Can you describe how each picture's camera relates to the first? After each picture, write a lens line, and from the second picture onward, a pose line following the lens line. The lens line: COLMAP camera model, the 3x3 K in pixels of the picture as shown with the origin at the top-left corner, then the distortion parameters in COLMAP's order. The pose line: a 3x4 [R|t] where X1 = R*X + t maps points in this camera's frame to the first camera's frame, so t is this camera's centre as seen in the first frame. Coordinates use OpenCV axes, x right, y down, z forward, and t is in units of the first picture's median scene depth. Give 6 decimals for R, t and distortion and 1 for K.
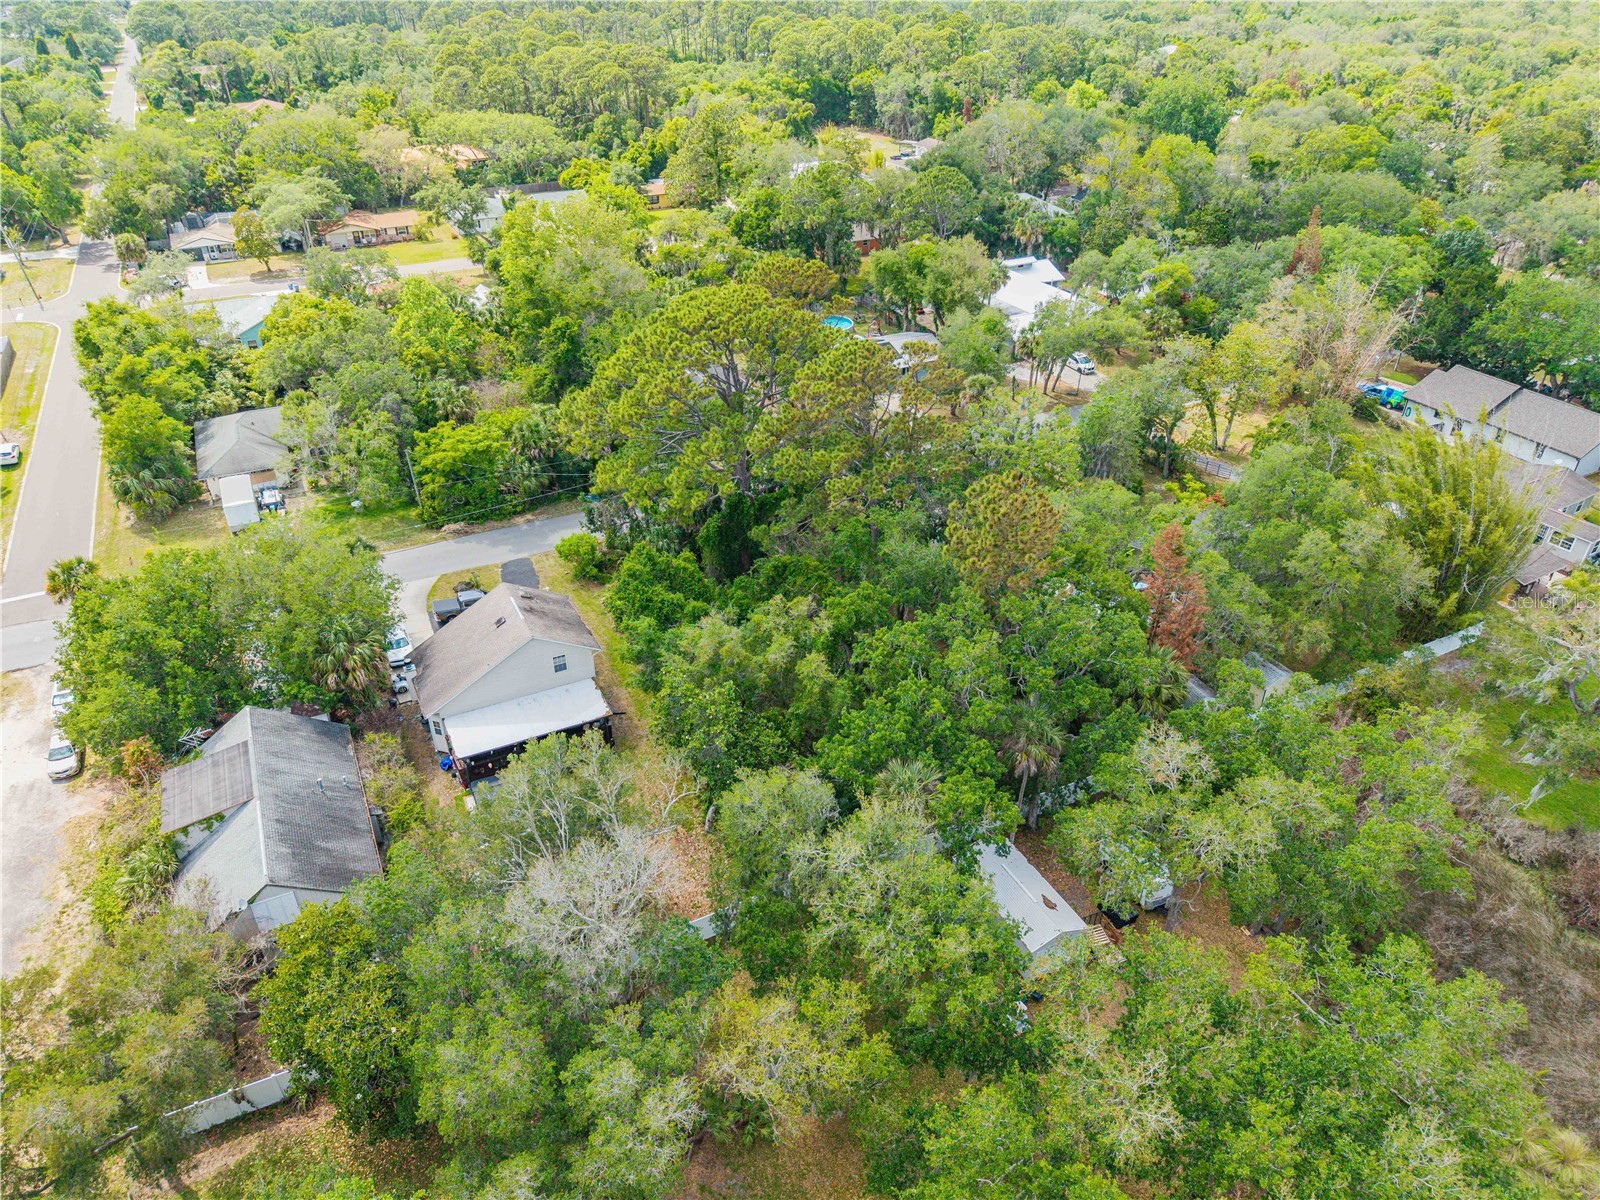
lens RADIAL K [[1075.9, 0, 800.0], [0, 1075.9, 600.0], [0, 0, 1]] dist [0.008073, -0.003821]
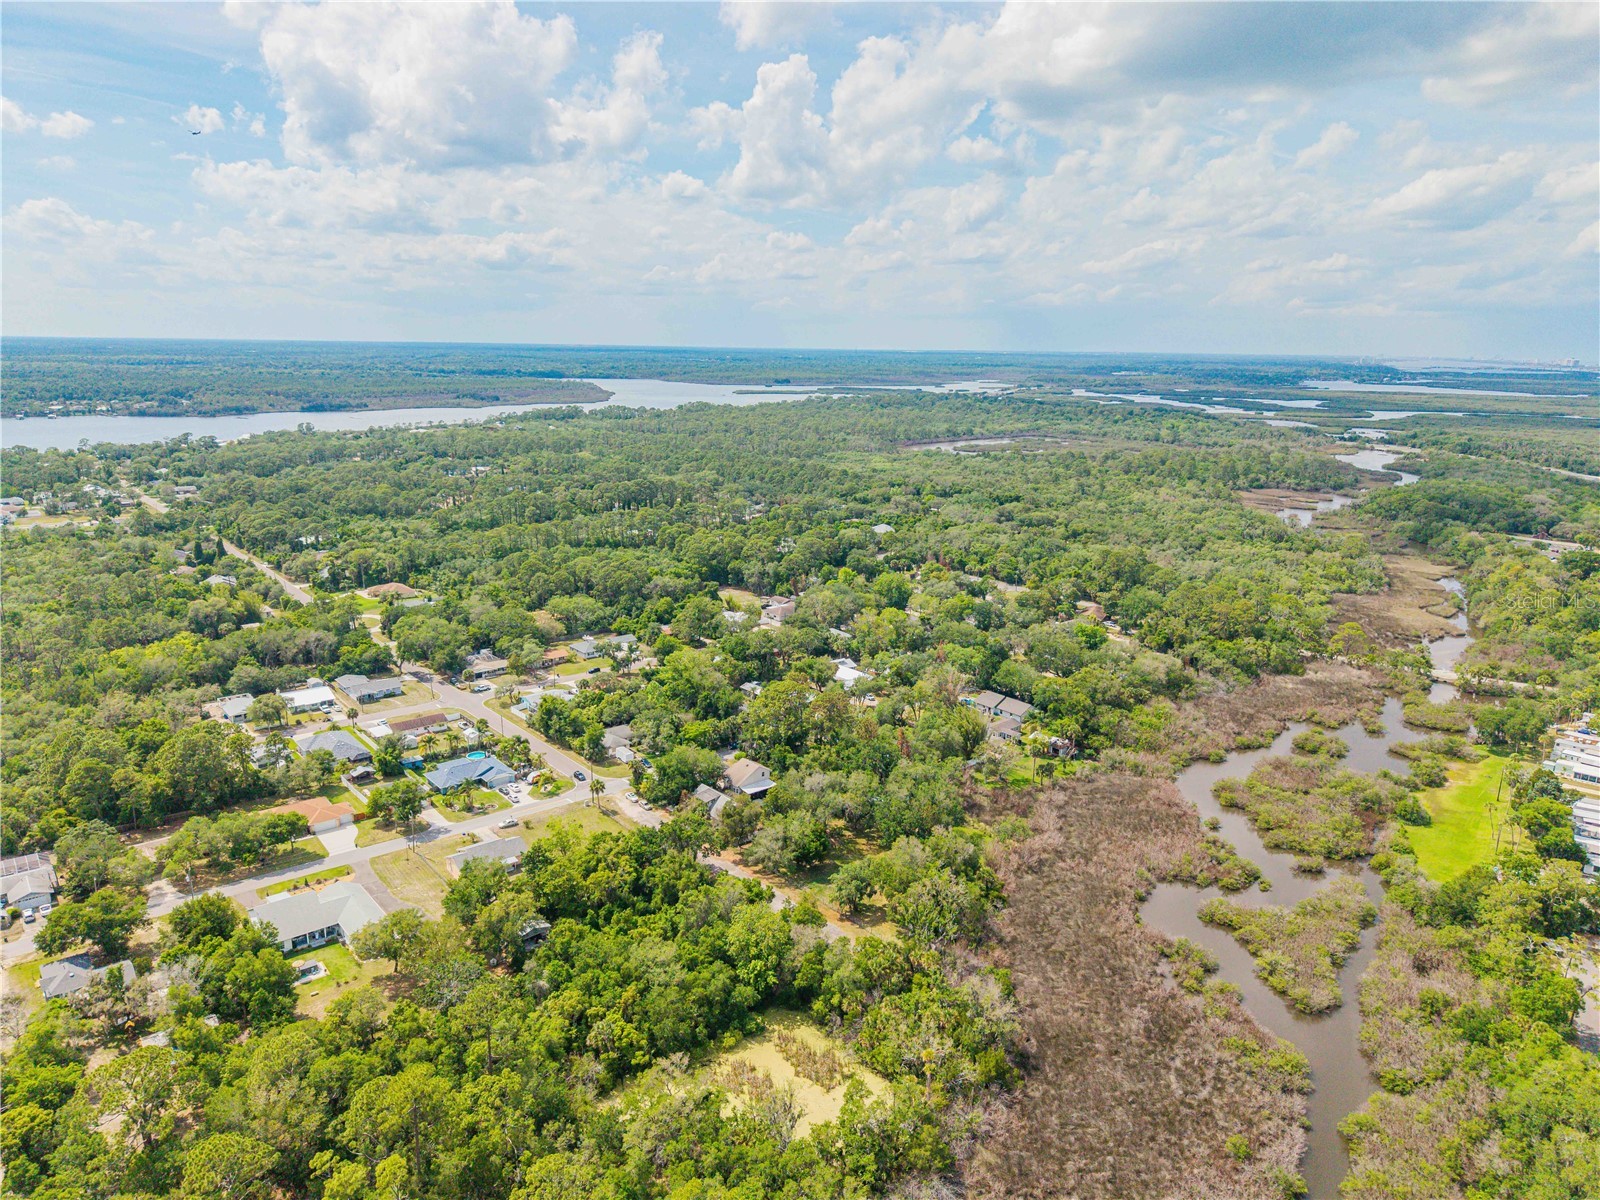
lens RADIAL K [[1075.9, 0, 800.0], [0, 1075.9, 600.0], [0, 0, 1]] dist [0.008073, -0.003821]
pose [[0.974920, -0.035461, 0.219713, -0.544018], [0.103800, 0.945723, -0.307951, 0.401999], [-0.196867, 0.323034, 0.925685, -1.709886]]
